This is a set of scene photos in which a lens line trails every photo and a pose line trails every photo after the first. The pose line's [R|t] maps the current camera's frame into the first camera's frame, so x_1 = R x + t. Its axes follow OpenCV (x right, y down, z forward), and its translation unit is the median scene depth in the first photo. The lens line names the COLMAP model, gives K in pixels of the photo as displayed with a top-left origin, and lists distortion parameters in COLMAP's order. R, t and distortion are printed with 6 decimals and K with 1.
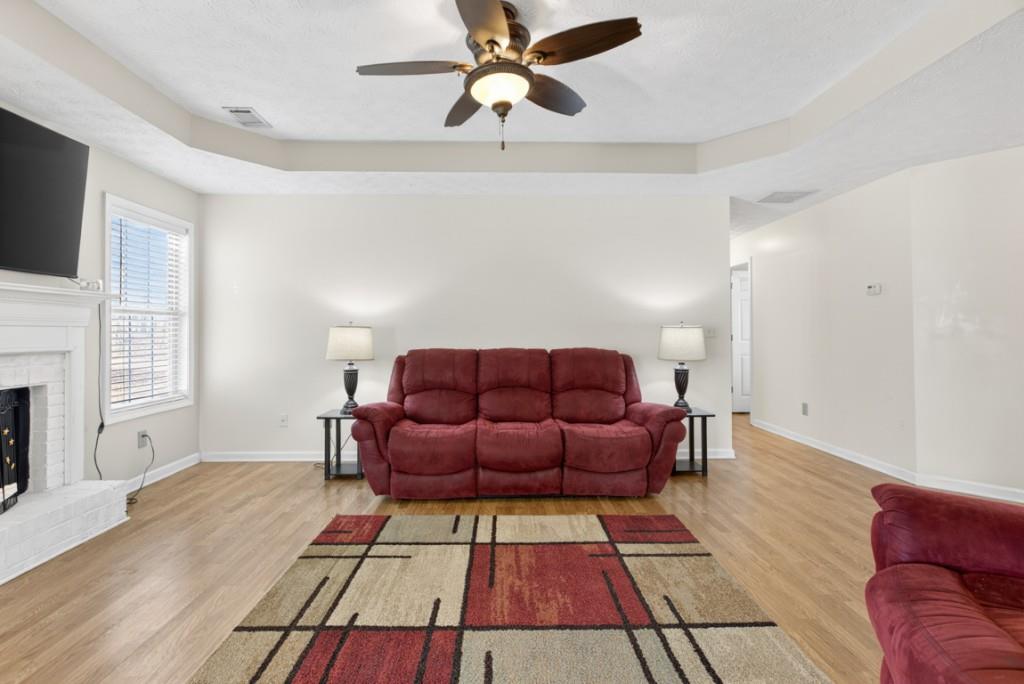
lens RADIAL K [[462.9, 0, 507.7], [0, 462.9, 332.0], [0, 0, 1]] dist [-0.002623, -0.000027]
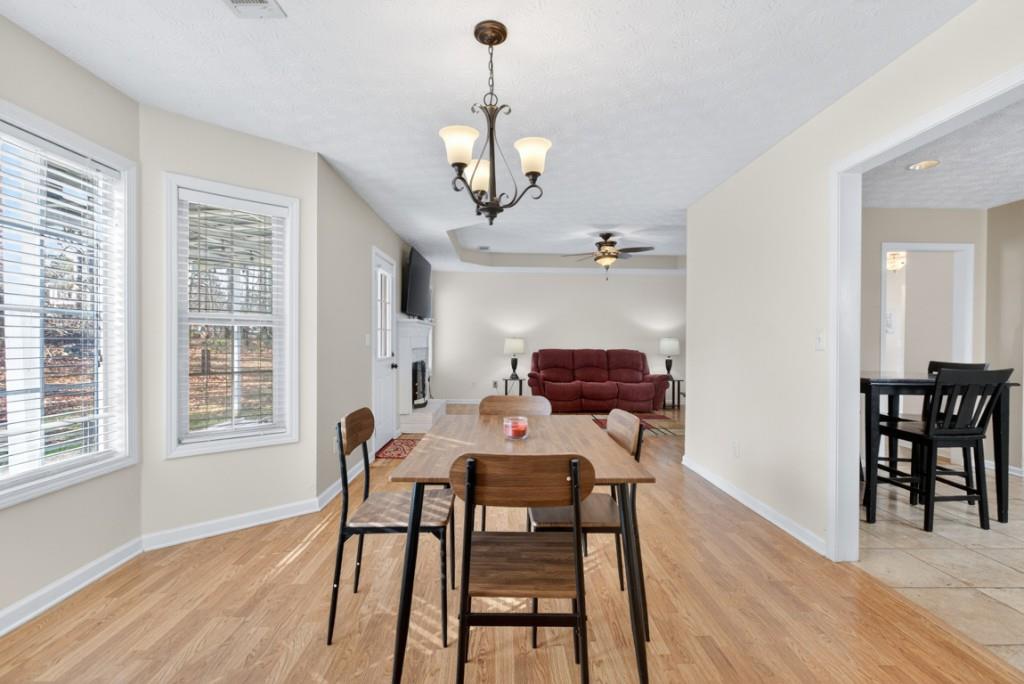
lens RADIAL K [[463.2, 0, 513.5], [0, 463.2, 344.3], [0, 0, 1]] dist [-0.008530, 0.000893]
pose [[0.999919, 0.008435, 0.009526, -0.518425], [-0.008529, 0.999916, 0.009793, -0.004741], [-0.009442, -0.009873, 0.999907, -1.609883]]
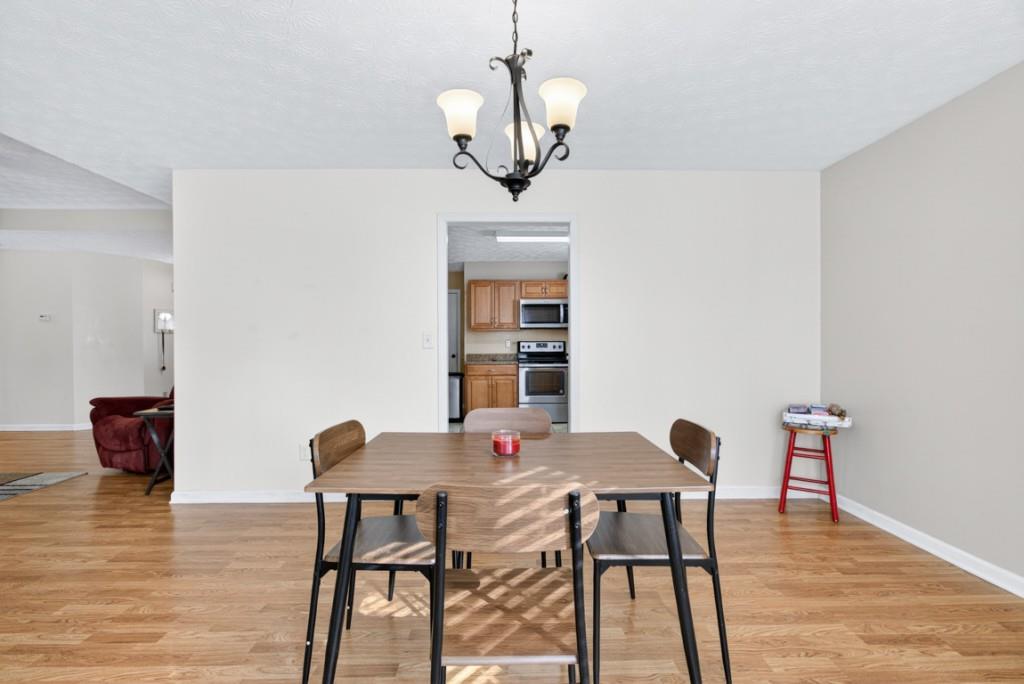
lens RADIAL K [[456.8, 0, 512.0], [0, 456.8, 342.0], [0, 0, 1]] dist [-0.013635, -0.000110]
pose [[-0.006857, 0.005409, 0.999962, -1.130490], [0.000181, 0.999985, -0.005408, -0.001089], [-0.999976, 0.000144, -0.006858, -0.882791]]
